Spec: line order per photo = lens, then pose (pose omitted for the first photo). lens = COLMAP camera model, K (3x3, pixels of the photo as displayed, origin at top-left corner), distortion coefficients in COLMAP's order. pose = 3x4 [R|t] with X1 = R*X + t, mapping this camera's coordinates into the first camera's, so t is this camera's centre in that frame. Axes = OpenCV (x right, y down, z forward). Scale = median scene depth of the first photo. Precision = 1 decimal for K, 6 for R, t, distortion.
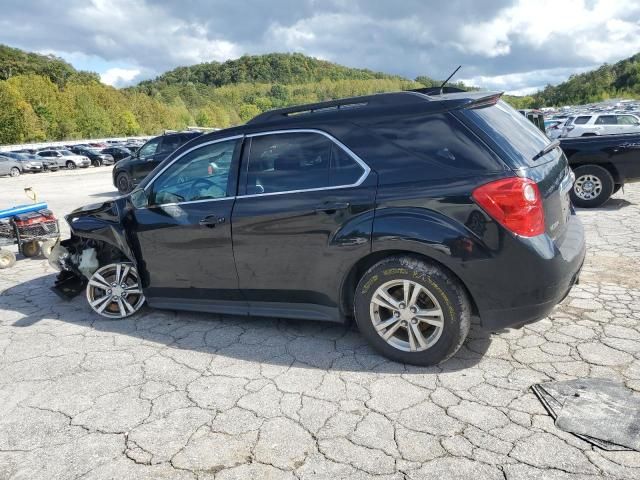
lens RADIAL K [[509.6, 0, 320.8], [0, 509.6, 238.3], [0, 0, 1]] dist [-0.010303, 0.021140]
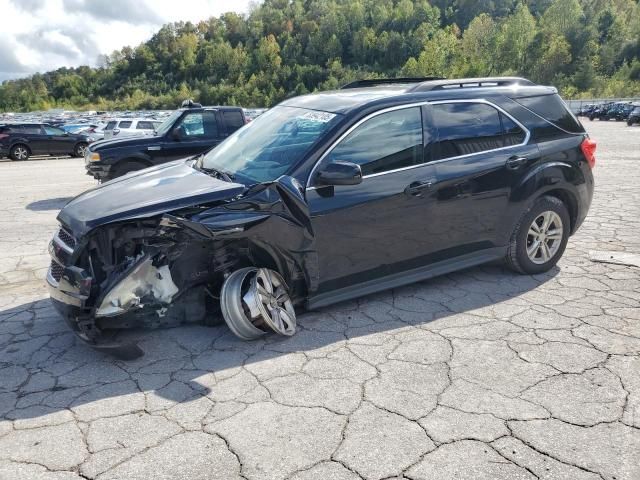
lens RADIAL K [[509.6, 0, 321.0], [0, 509.6, 242.1], [0, 0, 1]] dist [-0.010303, 0.021140]
pose [[0.553814, -0.143994, 0.820095, -0.163170], [0.152032, 0.985863, 0.070432, -0.003783], [-0.818643, 0.085674, 0.567877, 0.085523]]
